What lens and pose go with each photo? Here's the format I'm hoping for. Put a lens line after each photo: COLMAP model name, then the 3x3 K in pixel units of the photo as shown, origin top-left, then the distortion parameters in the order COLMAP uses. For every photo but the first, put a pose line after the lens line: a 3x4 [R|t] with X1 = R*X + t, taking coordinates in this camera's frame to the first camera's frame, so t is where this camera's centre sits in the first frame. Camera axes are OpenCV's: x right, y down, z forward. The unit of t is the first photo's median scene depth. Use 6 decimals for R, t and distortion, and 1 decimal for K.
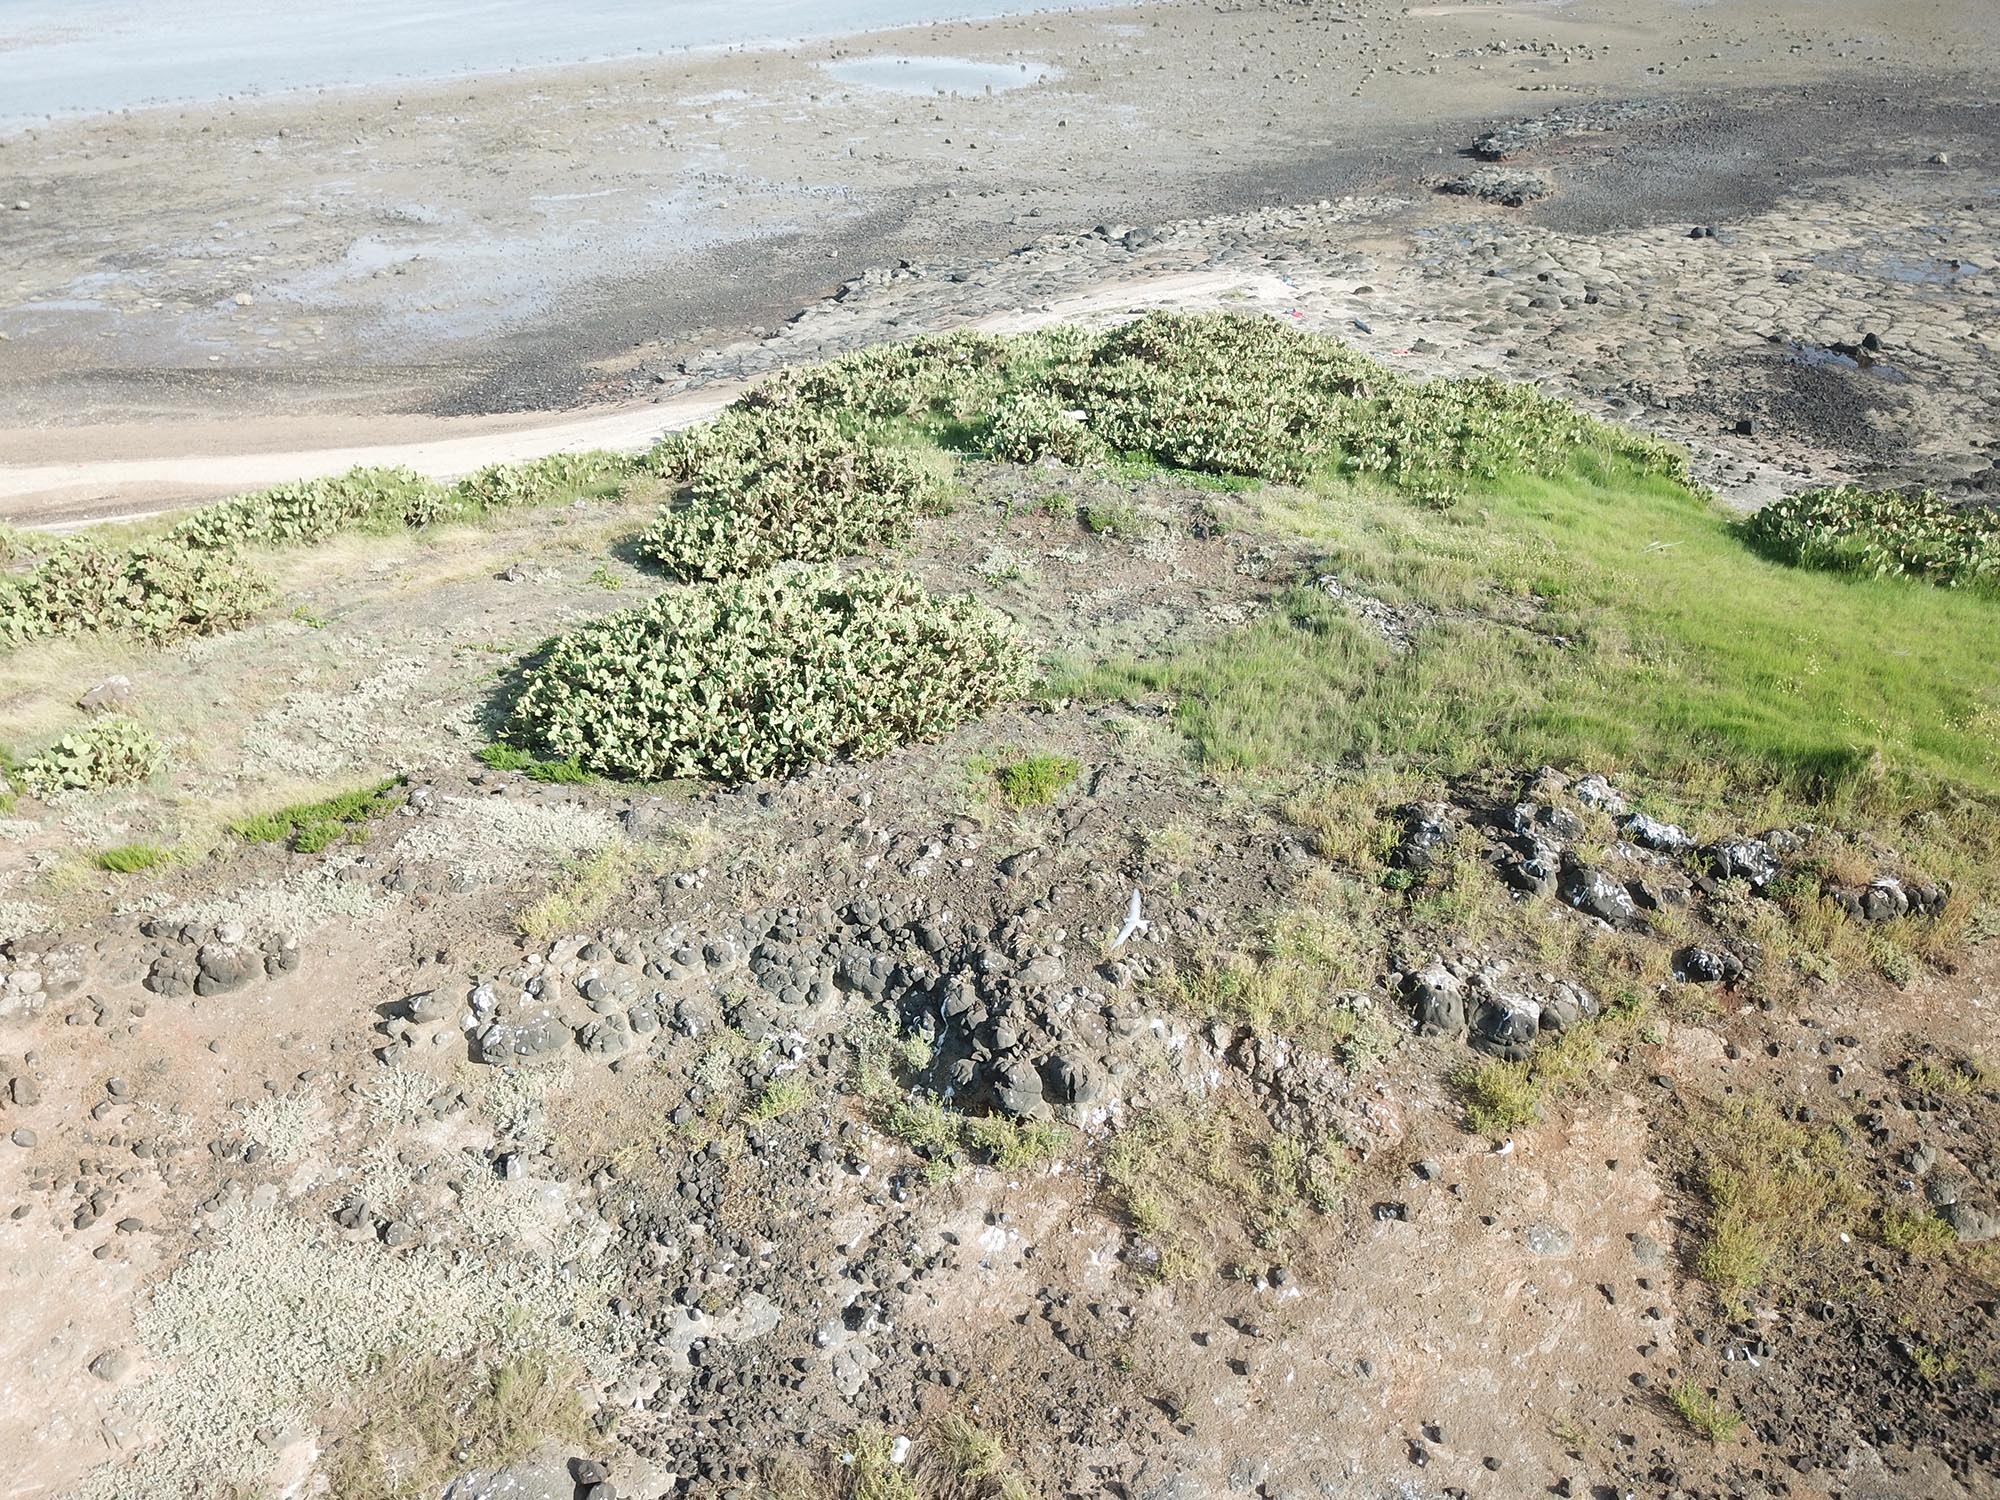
lens RADIAL K [[1539.1, 0, 988.9], [0, 1539.1, 755.9], [0, 0, 1]] dist [0.002894, 0.006691]
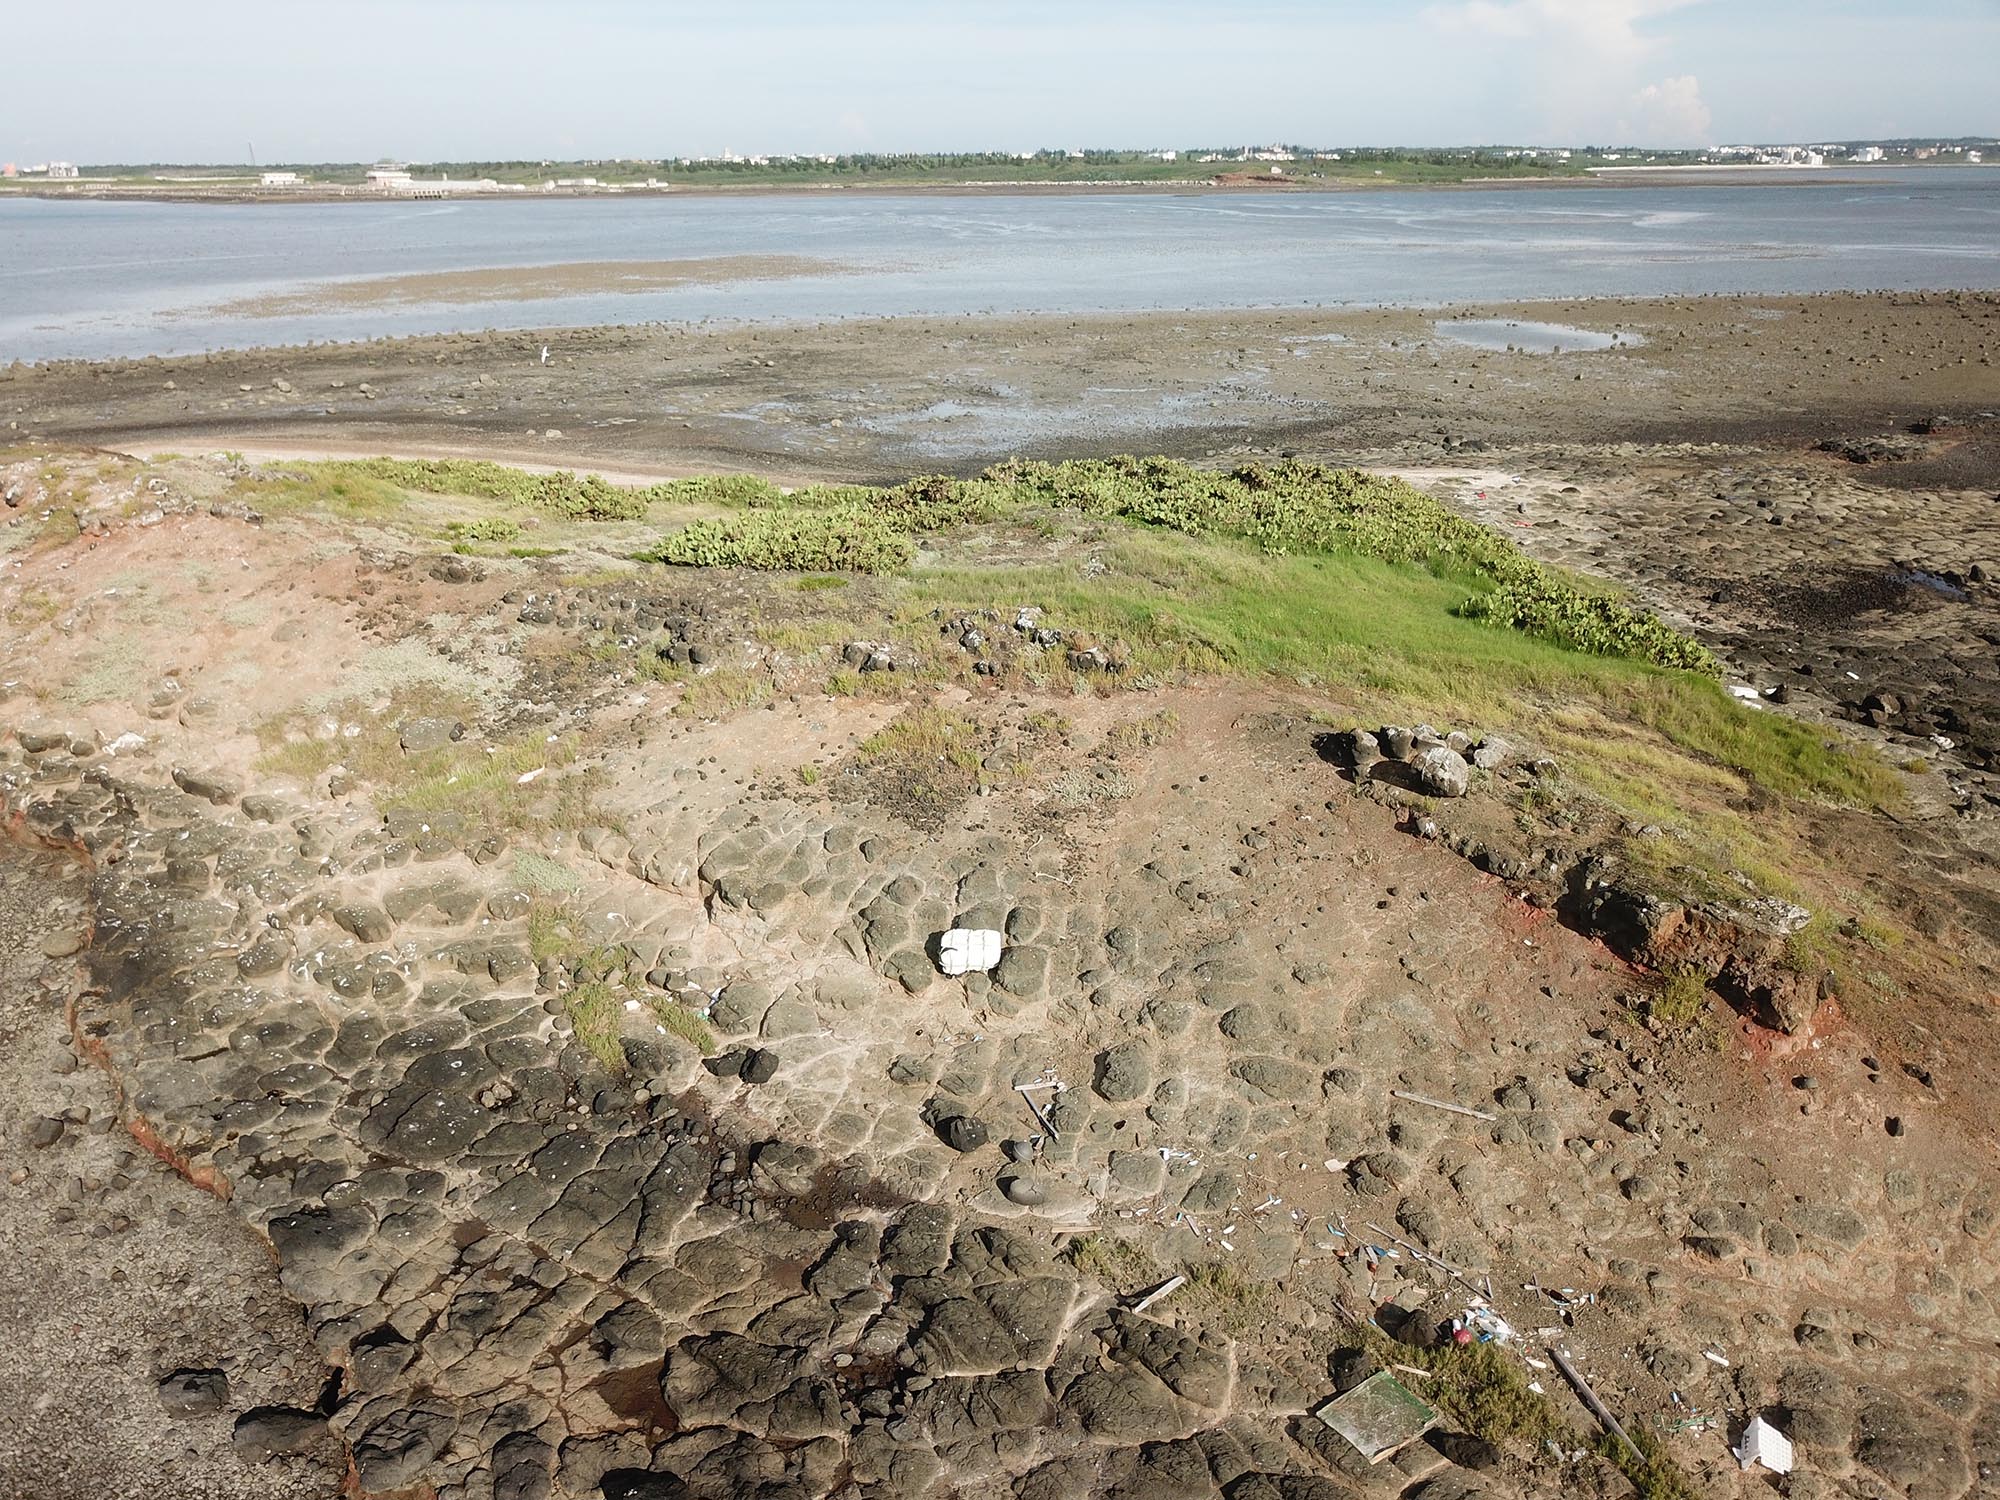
lens RADIAL K [[1549.5, 0, 984.1], [0, 1549.5, 761.3], [0, 0, 1]] dist [-0.003367, 0.013640]
pose [[0.878656, 0.193223, -0.436611, 0.937276], [-0.256505, 0.962313, -0.090329, 0.299935], [0.402703, 0.191361, 0.895104, -0.541215]]
